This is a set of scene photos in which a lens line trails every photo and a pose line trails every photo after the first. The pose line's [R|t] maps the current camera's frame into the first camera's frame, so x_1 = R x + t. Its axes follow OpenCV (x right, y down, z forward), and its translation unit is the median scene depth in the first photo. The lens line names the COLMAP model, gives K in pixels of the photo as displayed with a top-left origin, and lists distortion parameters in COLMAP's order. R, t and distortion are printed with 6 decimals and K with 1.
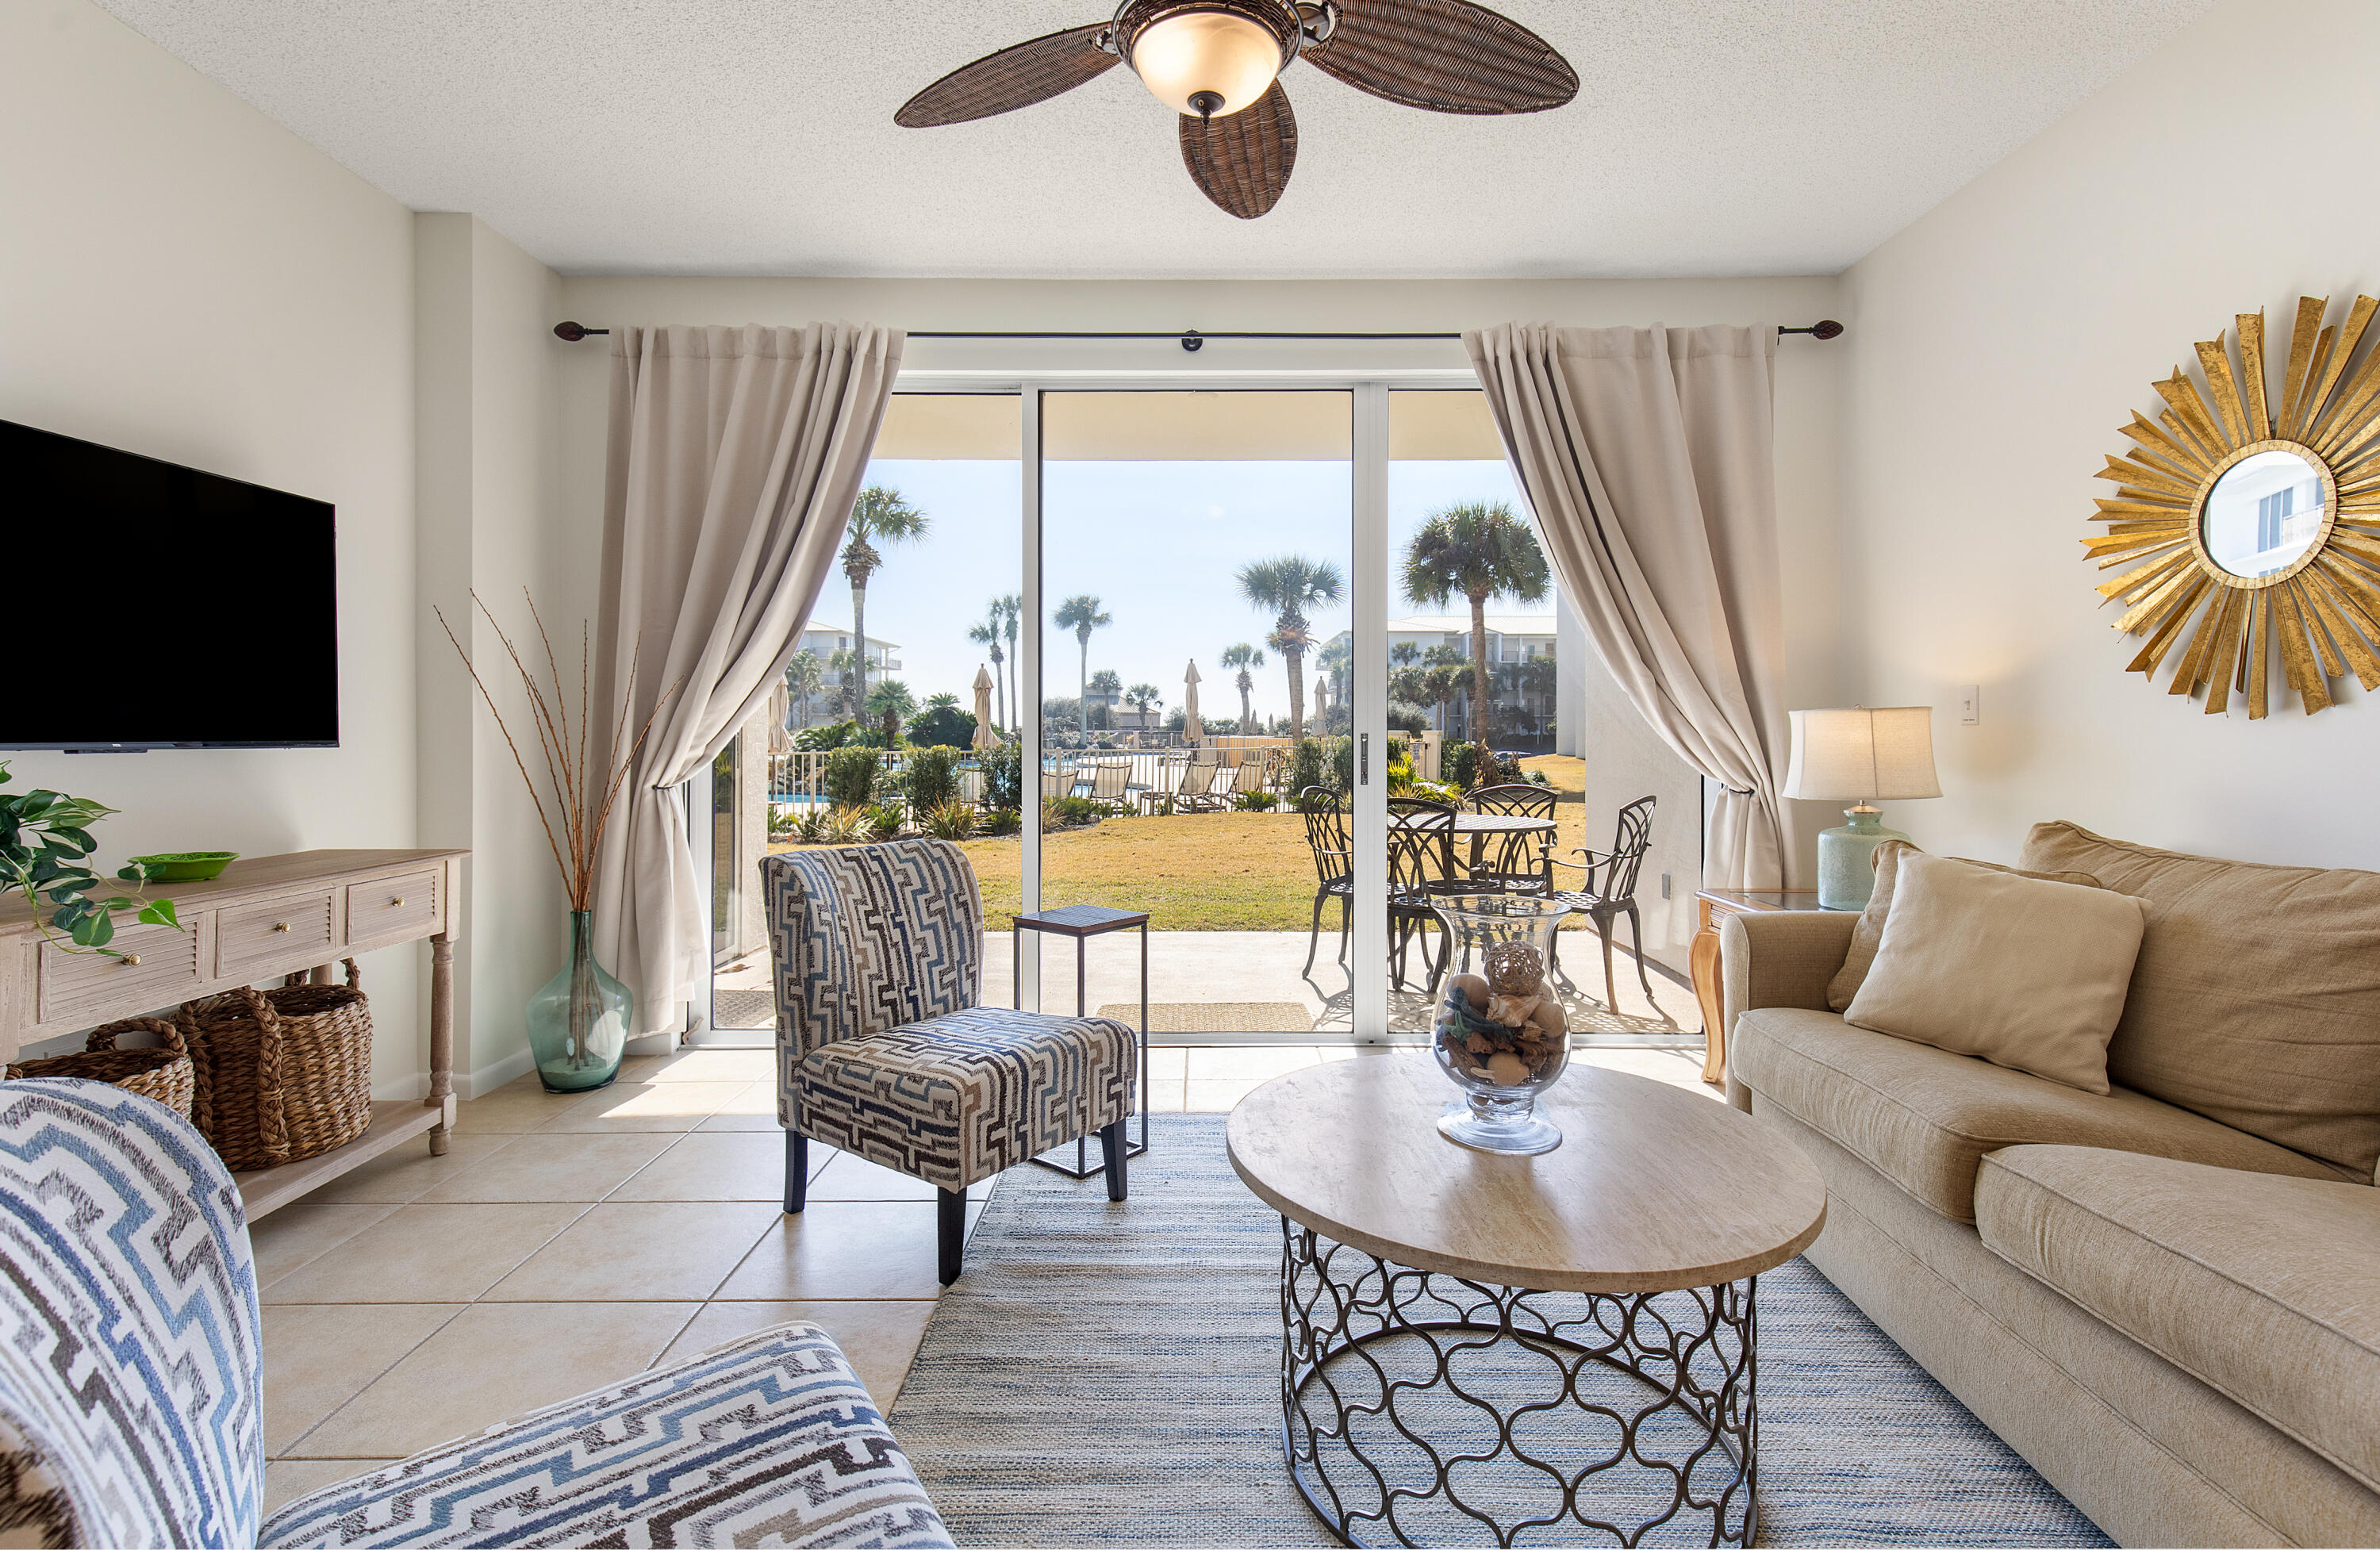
lens RADIAL K [[1093.4, 0, 1225.4], [0, 1093.4, 712.2], [0, 0, 1]] dist [0.016405, -0.004284]
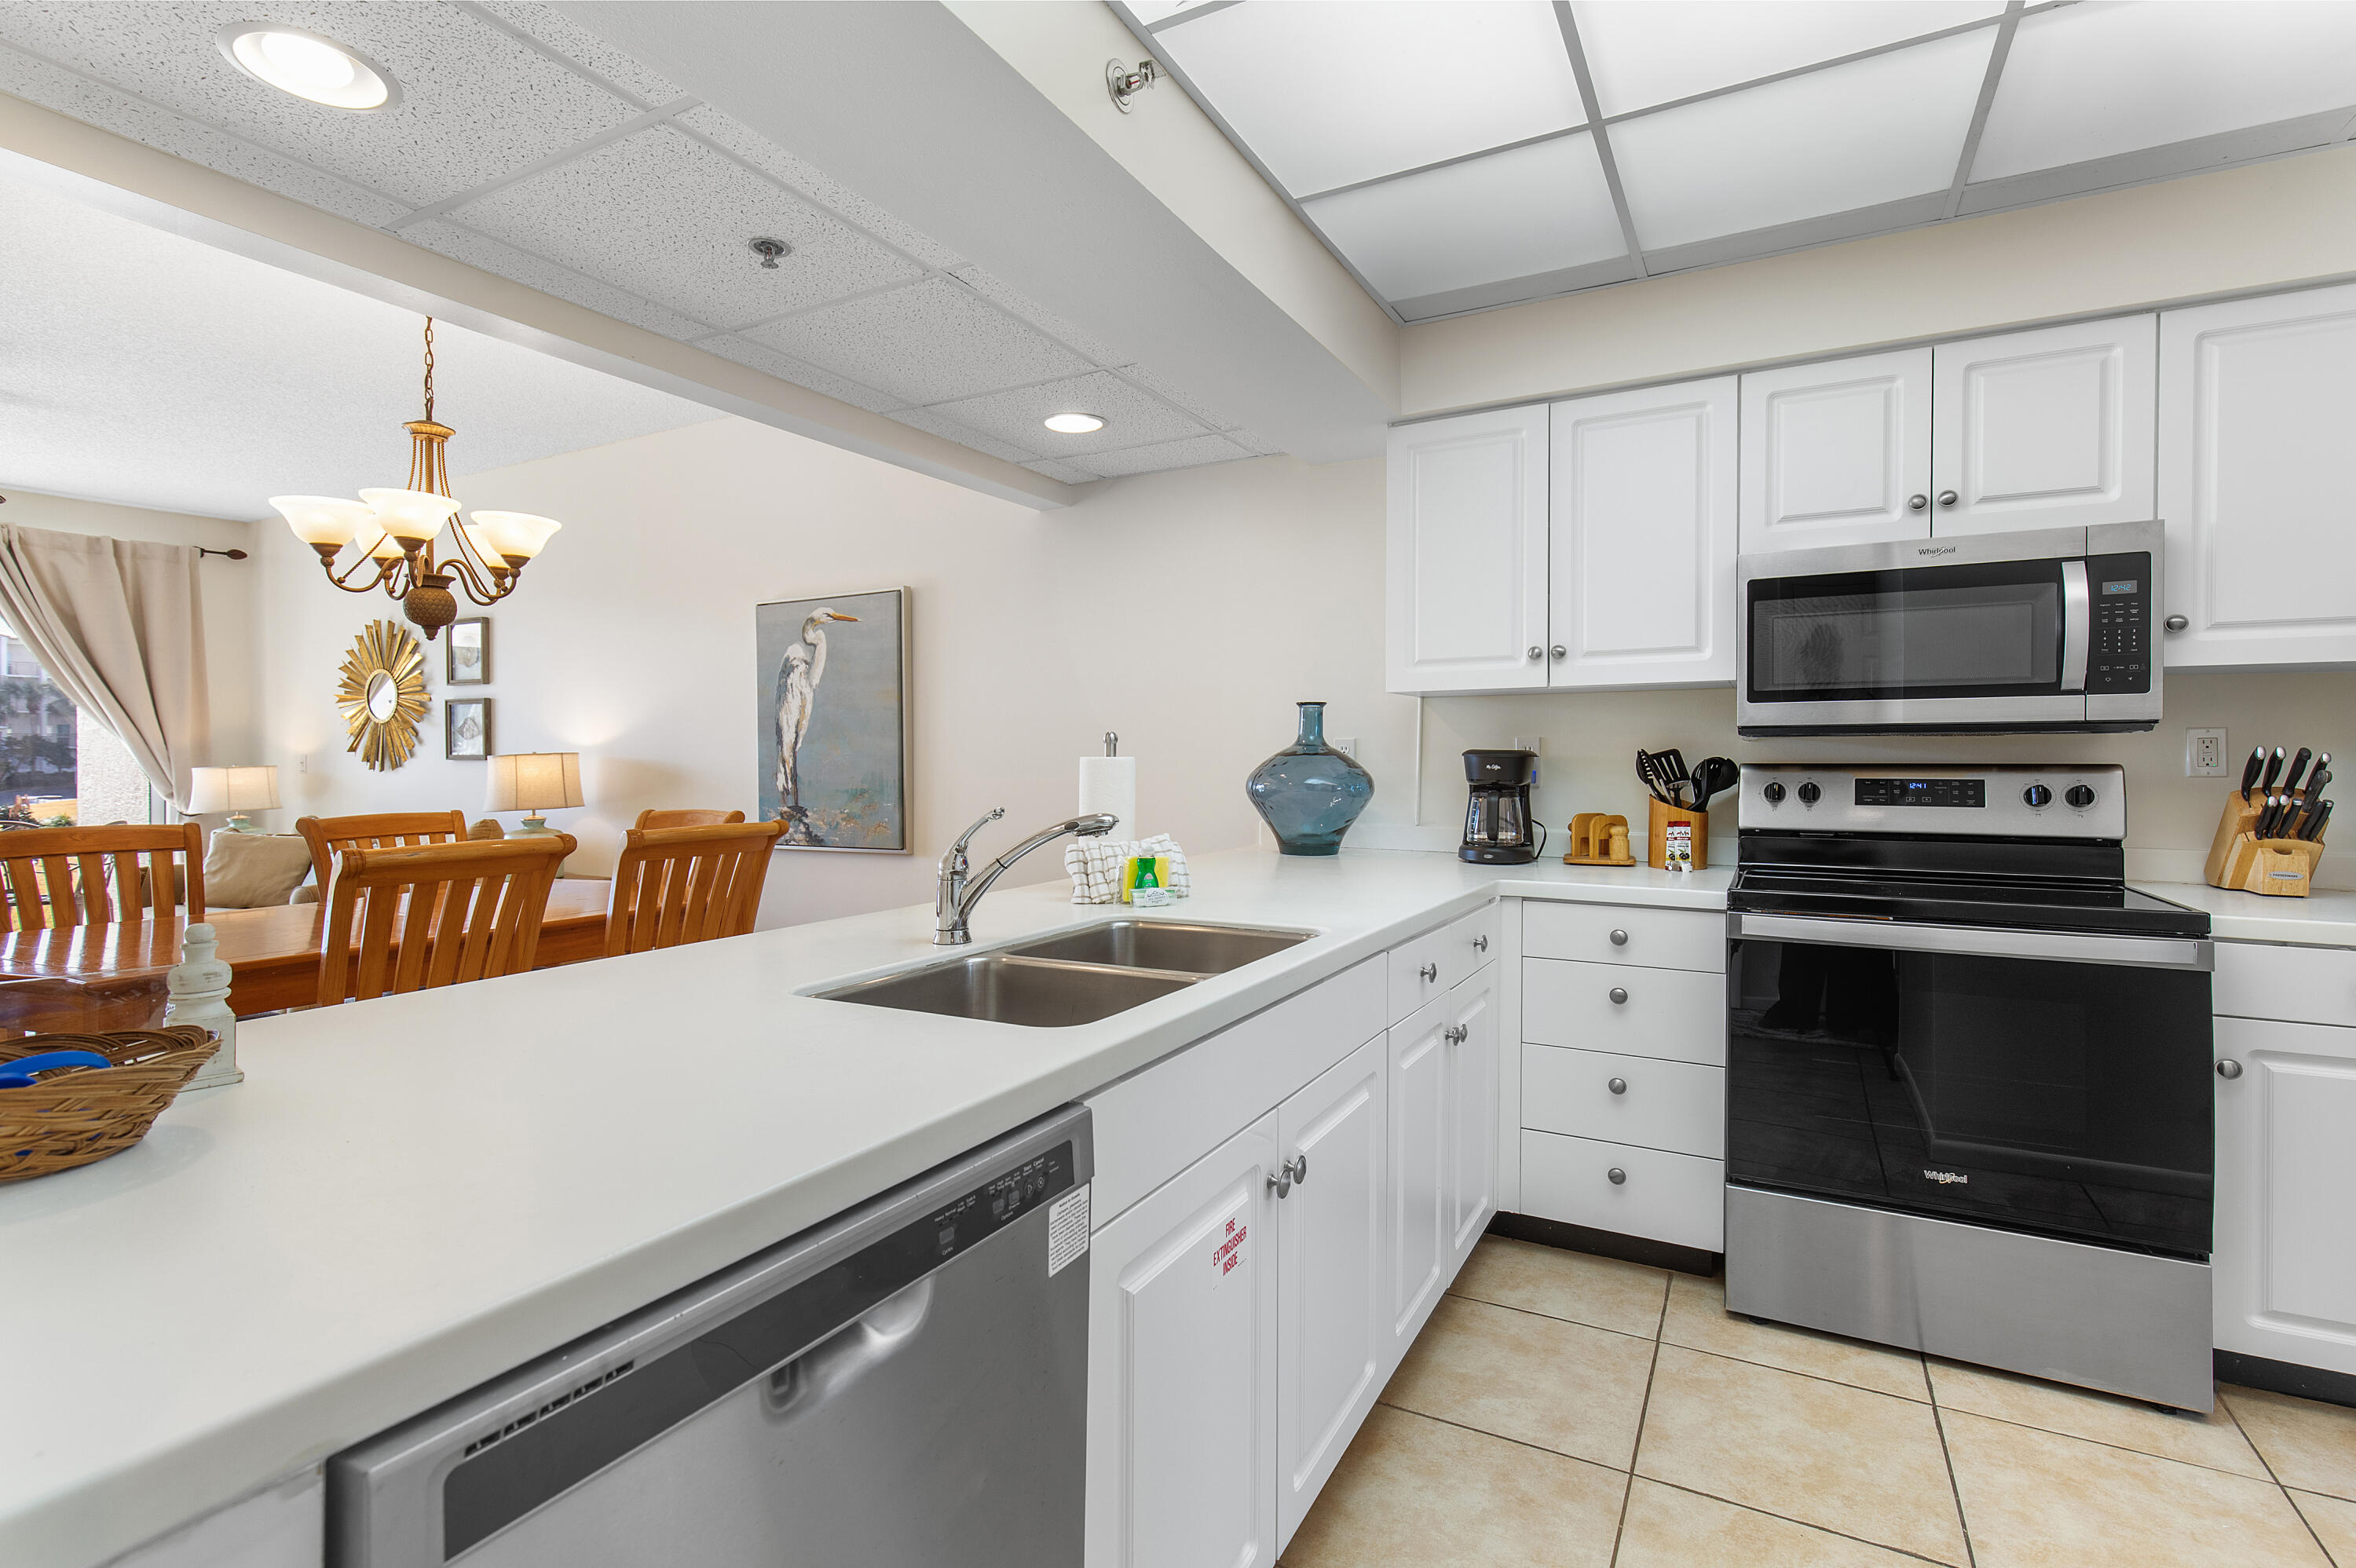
lens RADIAL K [[1079.1, 0, 1170.7], [0, 1079.1, 761.3], [0, 0, 1]] dist [0.014290, -0.001513]
pose [[0.482694, -0.010420, 0.875727, -0.330248], [-0.004460, 0.999887, 0.014356, -0.047934], [-0.875778, -0.010835, 0.482593, -1.434278]]
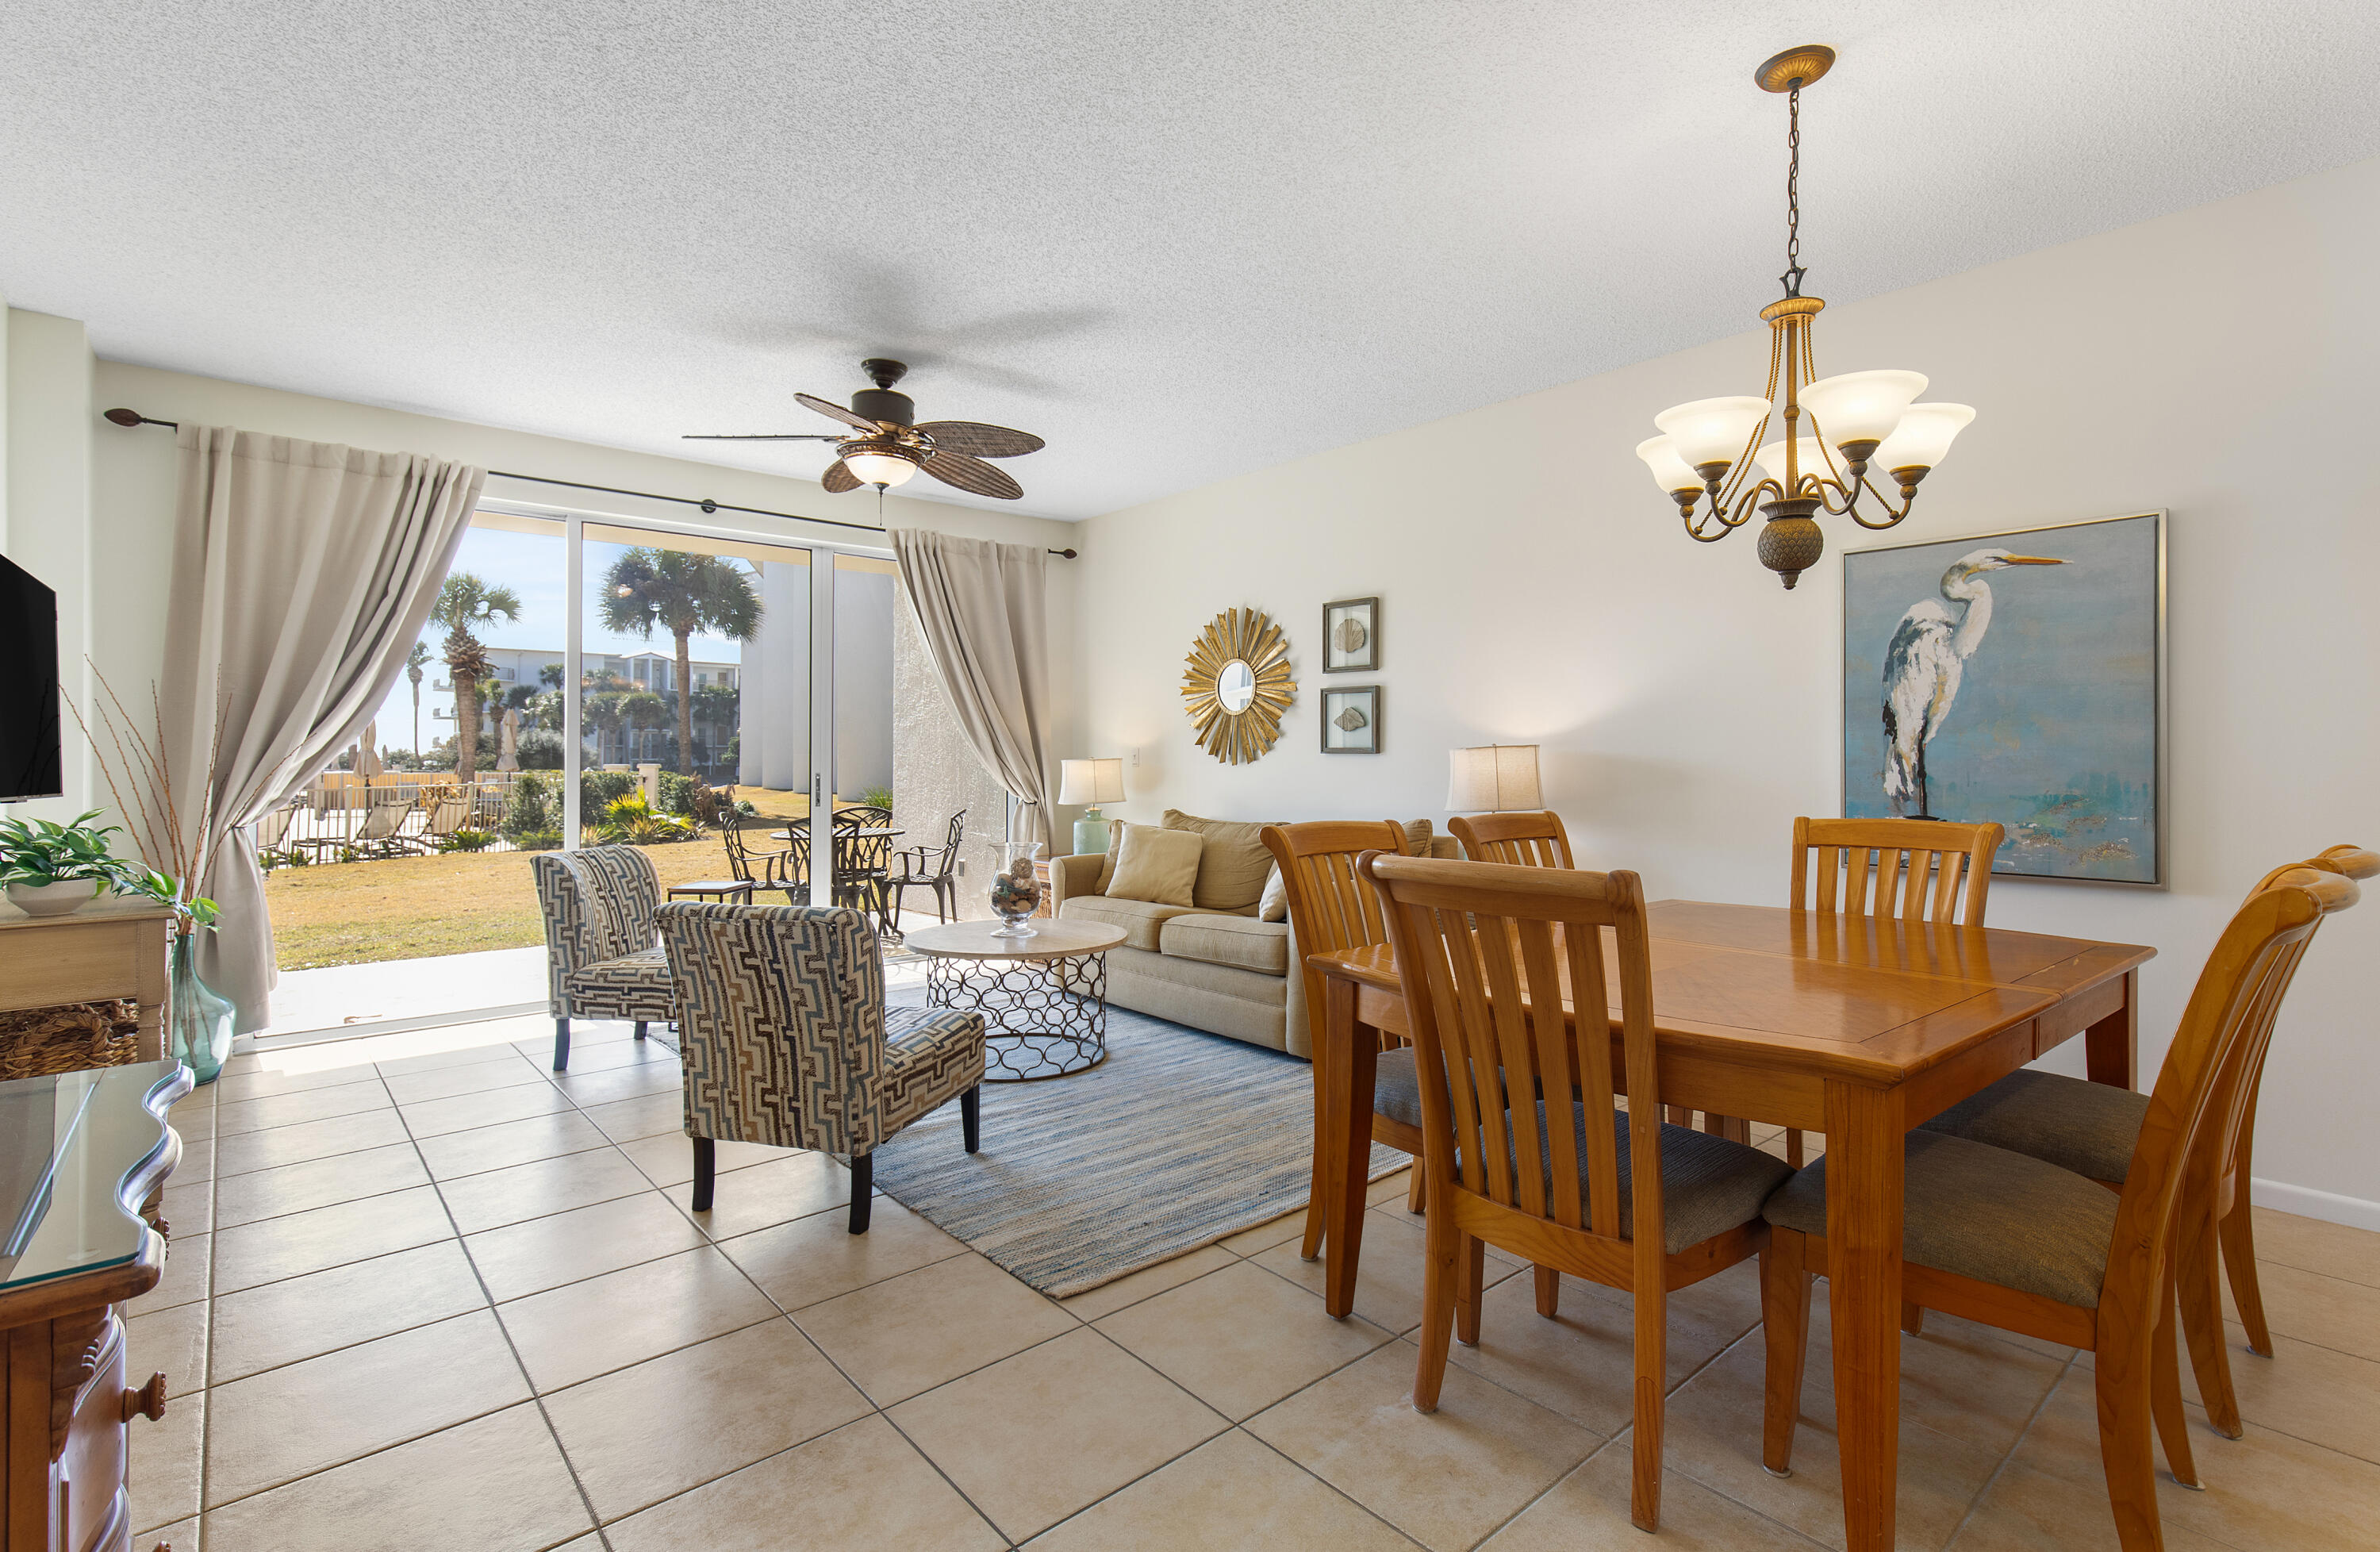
lens RADIAL K [[1093.6, 0, 1187.9], [0, 1093.6, 743.7], [0, 0, 1]] dist [0.016405, -0.004284]
pose [[0.761695, 0.007037, 0.647898, -0.598131], [-0.008141, 0.999966, -0.001291, -0.029992], [-0.647885, -0.004291, 0.761726, -0.650785]]
